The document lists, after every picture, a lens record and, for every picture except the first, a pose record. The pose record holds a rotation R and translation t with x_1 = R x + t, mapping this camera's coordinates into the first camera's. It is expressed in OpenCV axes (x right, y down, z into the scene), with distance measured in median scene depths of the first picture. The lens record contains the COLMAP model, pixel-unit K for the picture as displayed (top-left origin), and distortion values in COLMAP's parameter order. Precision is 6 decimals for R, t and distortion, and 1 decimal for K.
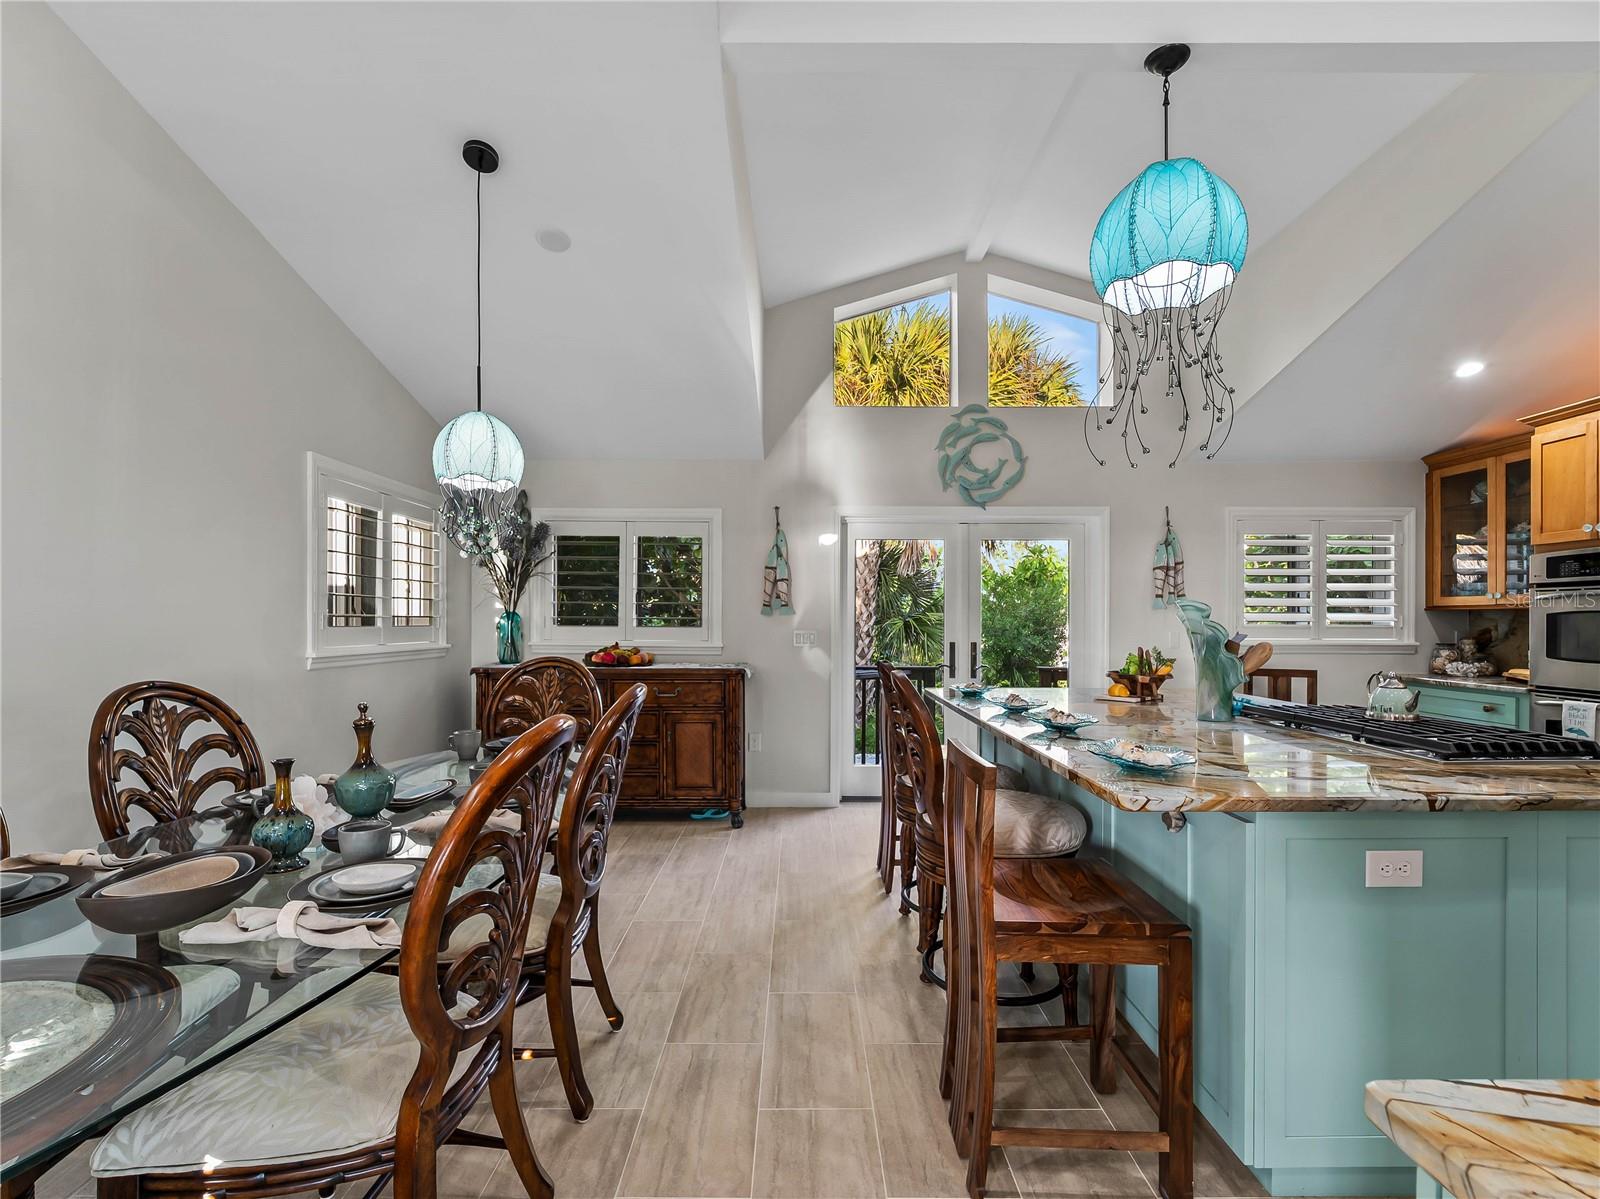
lens RADIAL K [[741.6, 0, 800.1], [0, 741.6, 623.5], [0, 0, 1]] dist [0.001009, -0.003056]
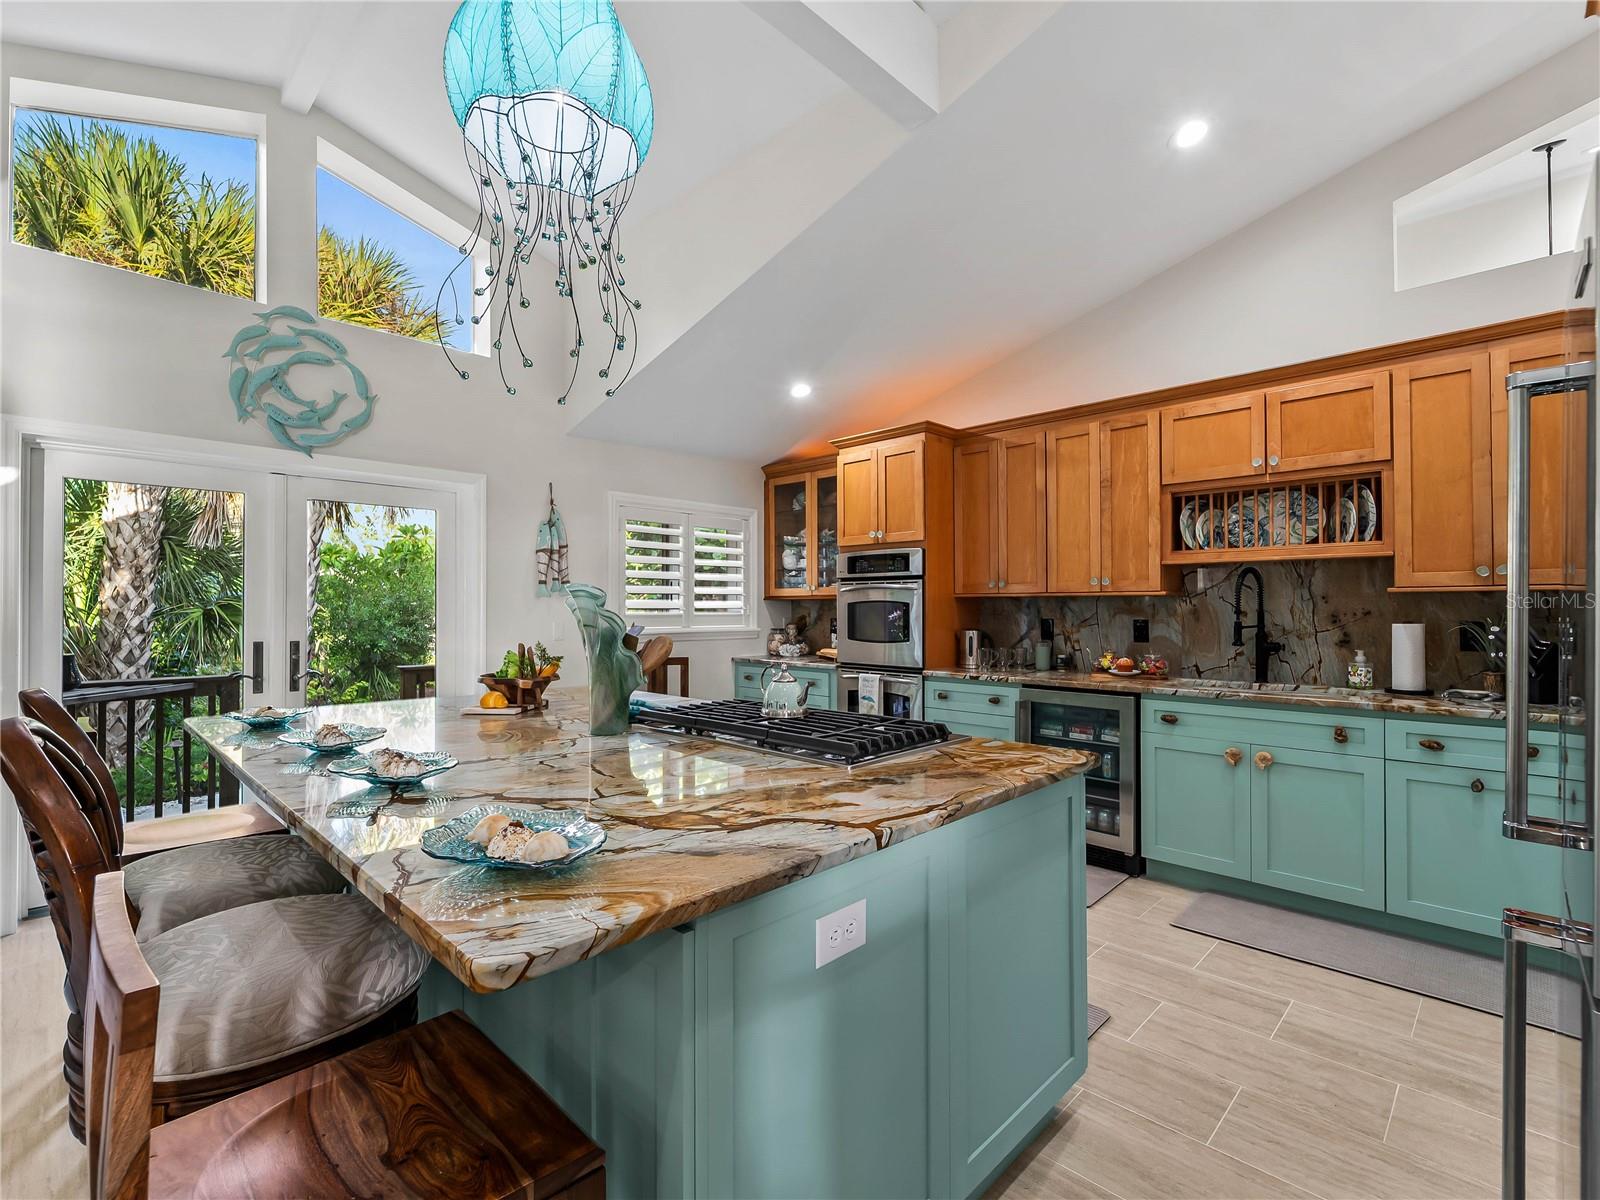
lens RADIAL K [[741.6, 0, 811.1], [0, 741.6, 601.2], [0, 0, 1]] dist [0.001009, -0.003056]
pose [[0.696203, 0.004602, 0.717830, 0.071568], [0.005869, 0.999910, -0.012102, -0.001278], [-0.717821, 0.012639, 0.696113, 0.152458]]
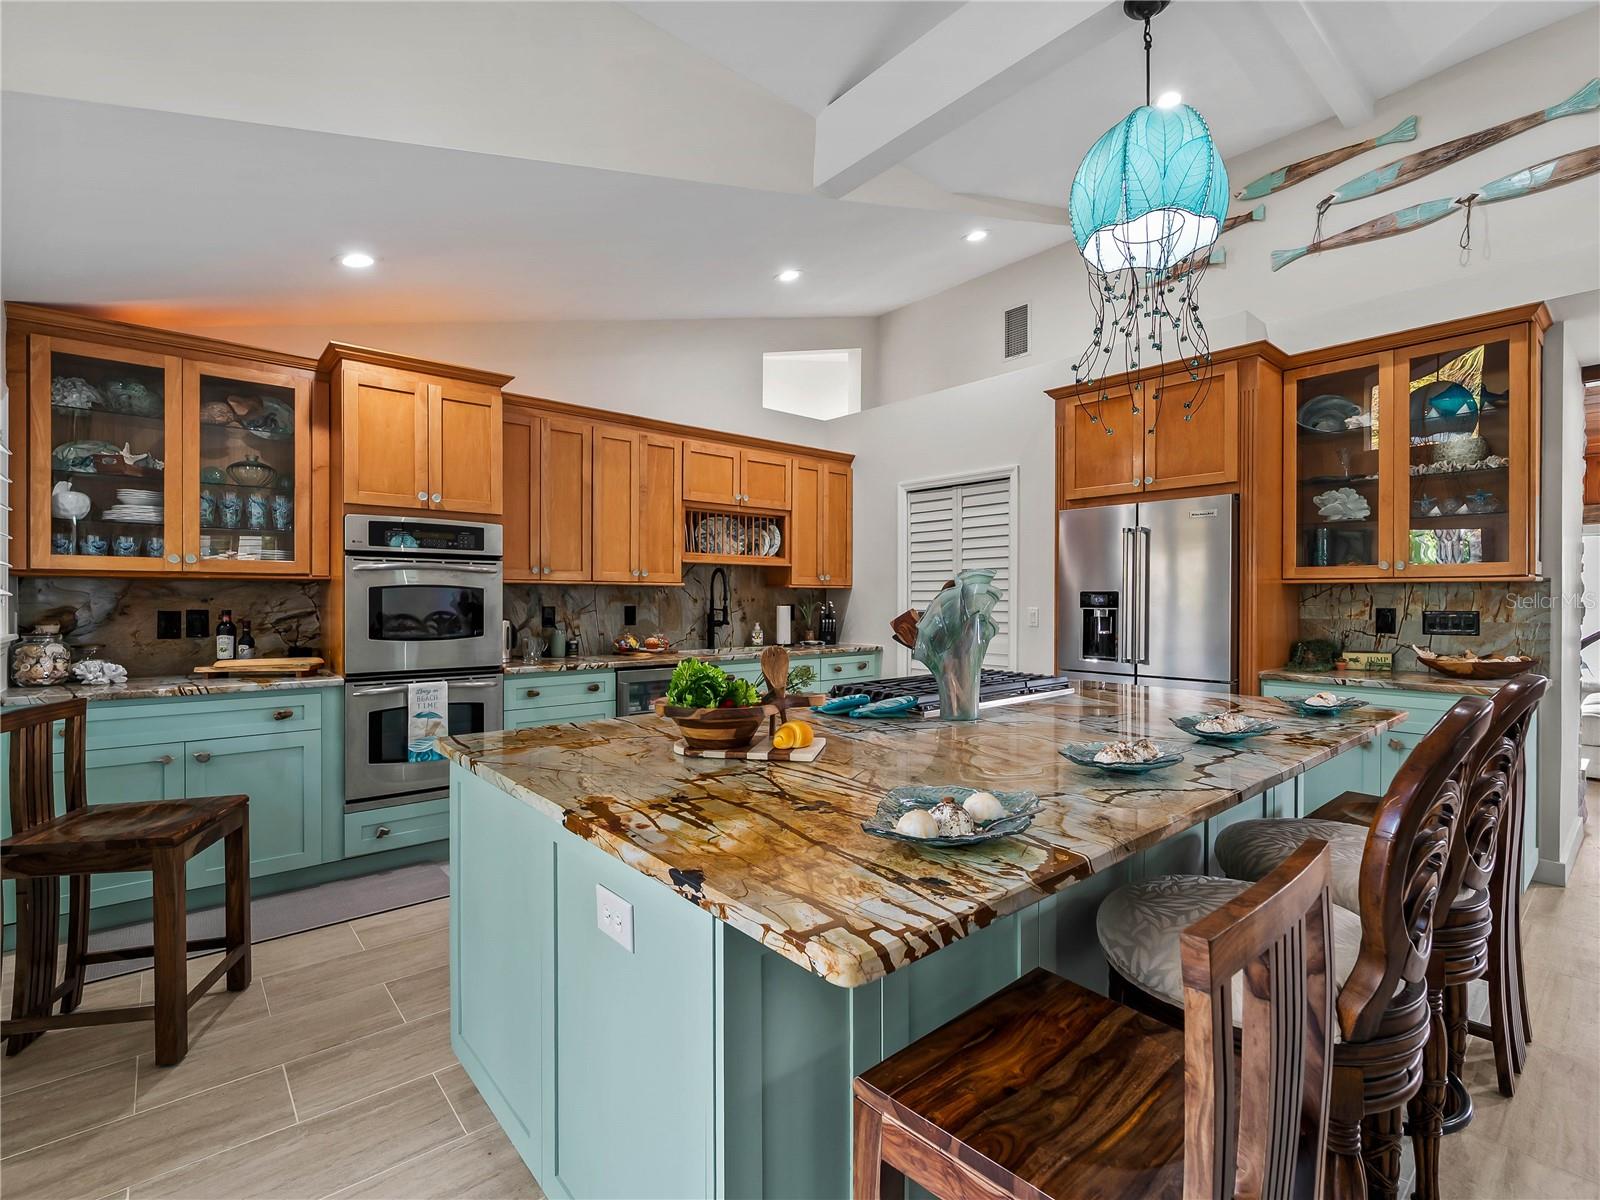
lens RADIAL K [[741.6, 0, 801.9], [0, 741.6, 602.7], [0, 0, 1]] dist [0.001009, -0.003056]
pose [[-0.652600, -0.005546, 0.757682, 0.031814], [0.002251, 0.999955, 0.009259, -0.001470], [-0.757699, 0.007748, -0.652558, 0.925252]]
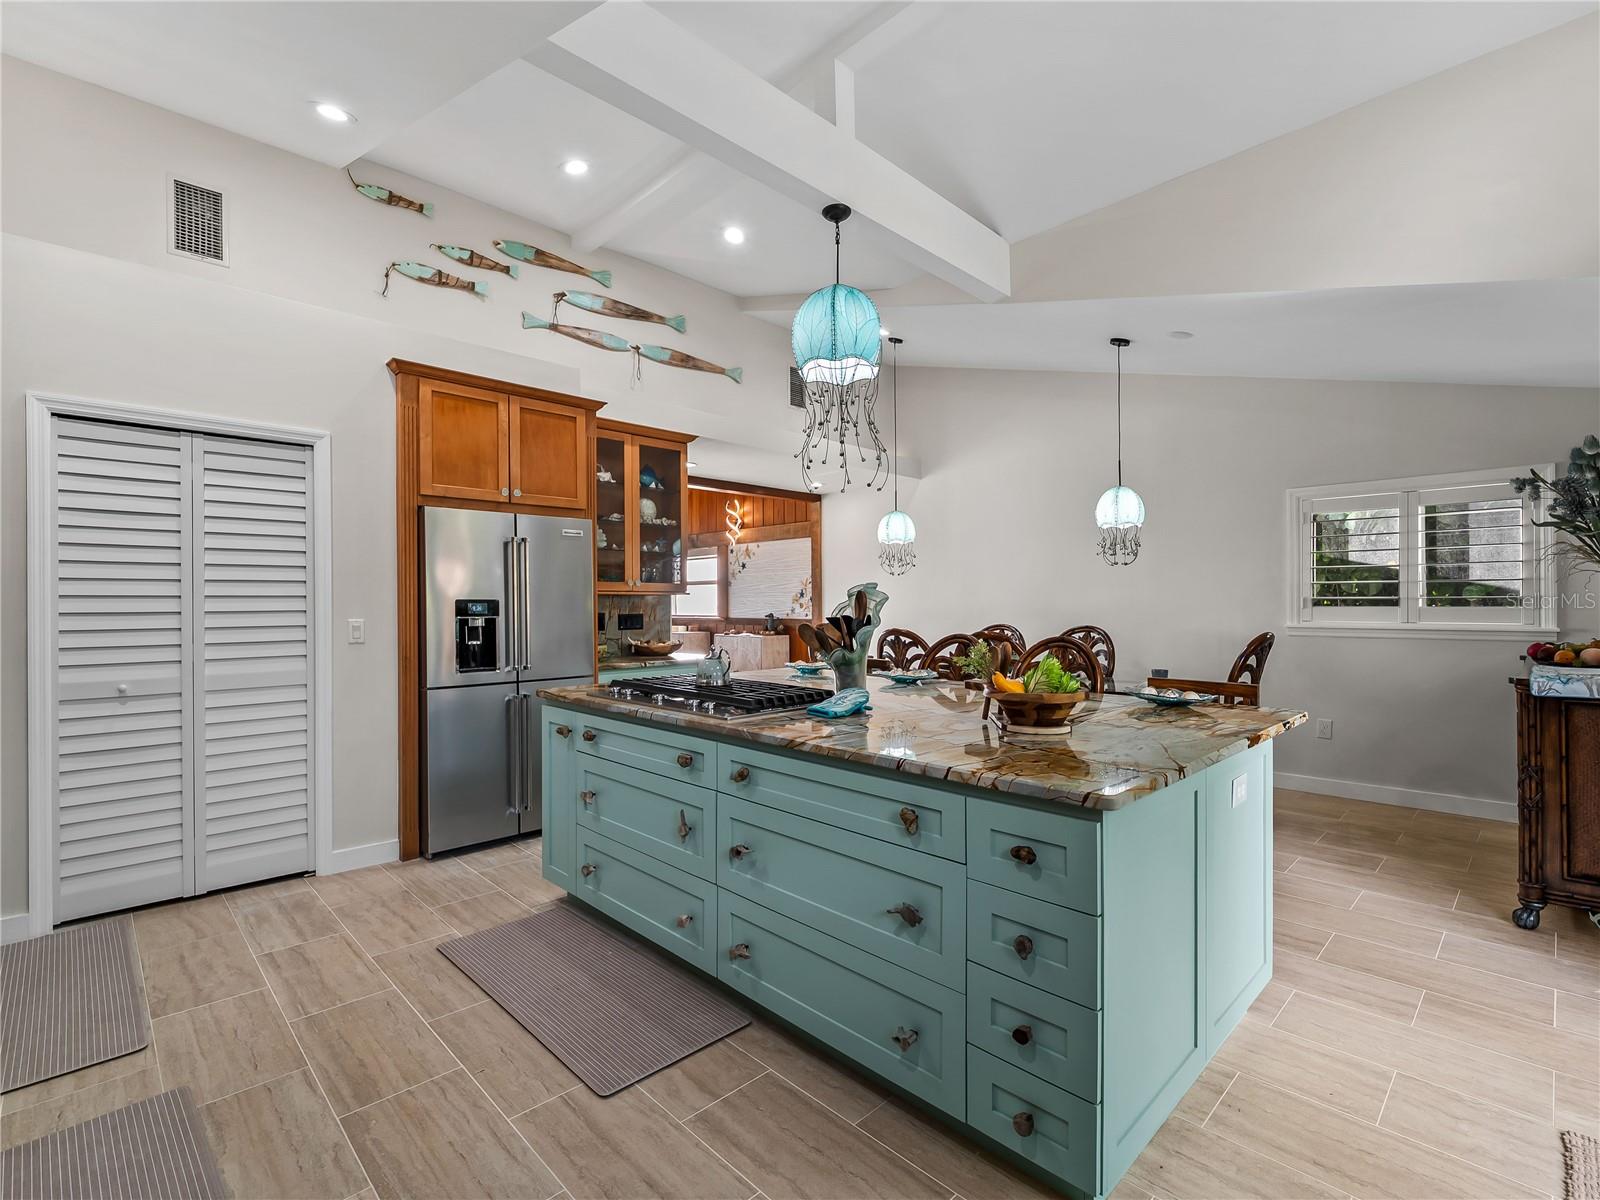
lens RADIAL K [[741.6, 0, 811.6], [0, 741.6, 605.1], [0, 0, 1]] dist [0.001009, -0.003056]
pose [[-0.710364, 0.005449, -0.703814, 0.736850], [0.004830, 0.999984, 0.002868, -0.000116], [0.703818, -0.001362, -0.710379, 0.941137]]
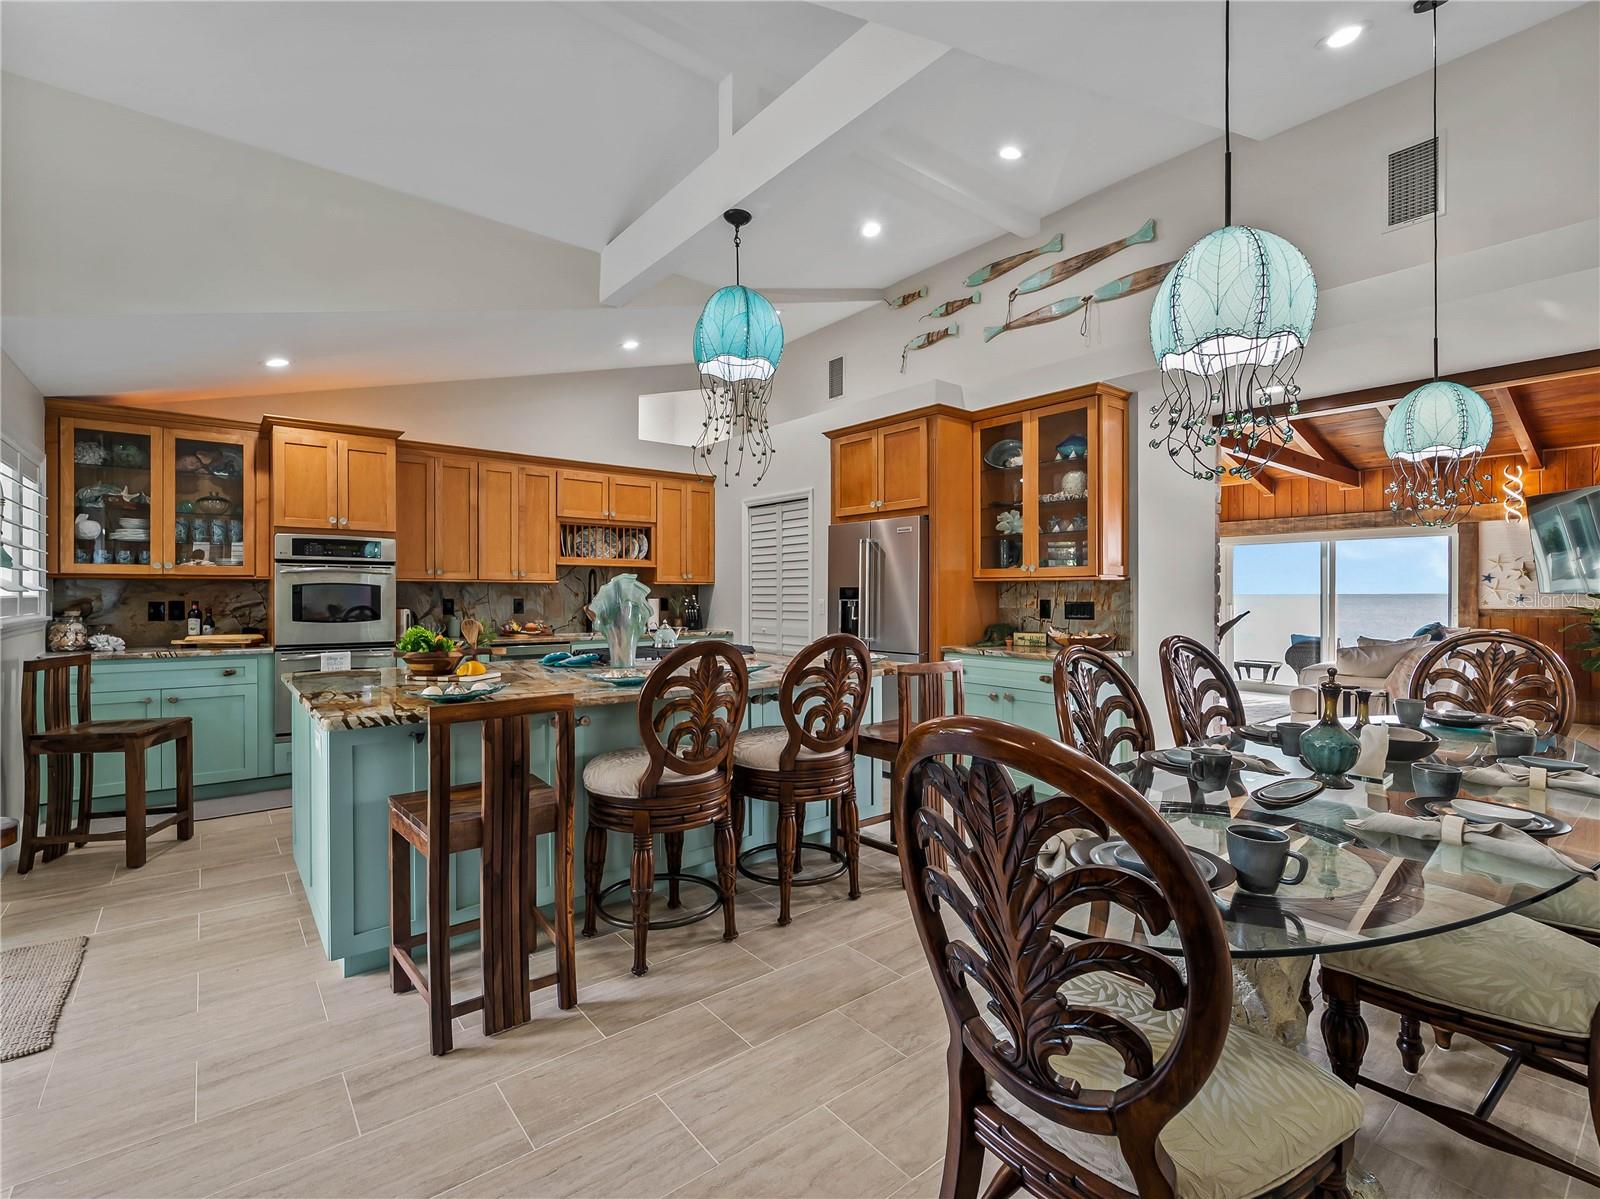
lens RADIAL K [[741.6, 0, 805.9], [0, 741.6, 596.1], [0, 0, 1]] dist [0.001009, -0.003056]
pose [[-0.630352, -0.003283, 0.776303, -0.360280], [0.002935, 0.999974, 0.006612, -0.000062], [-0.776304, 0.006447, -0.630325, 0.873196]]
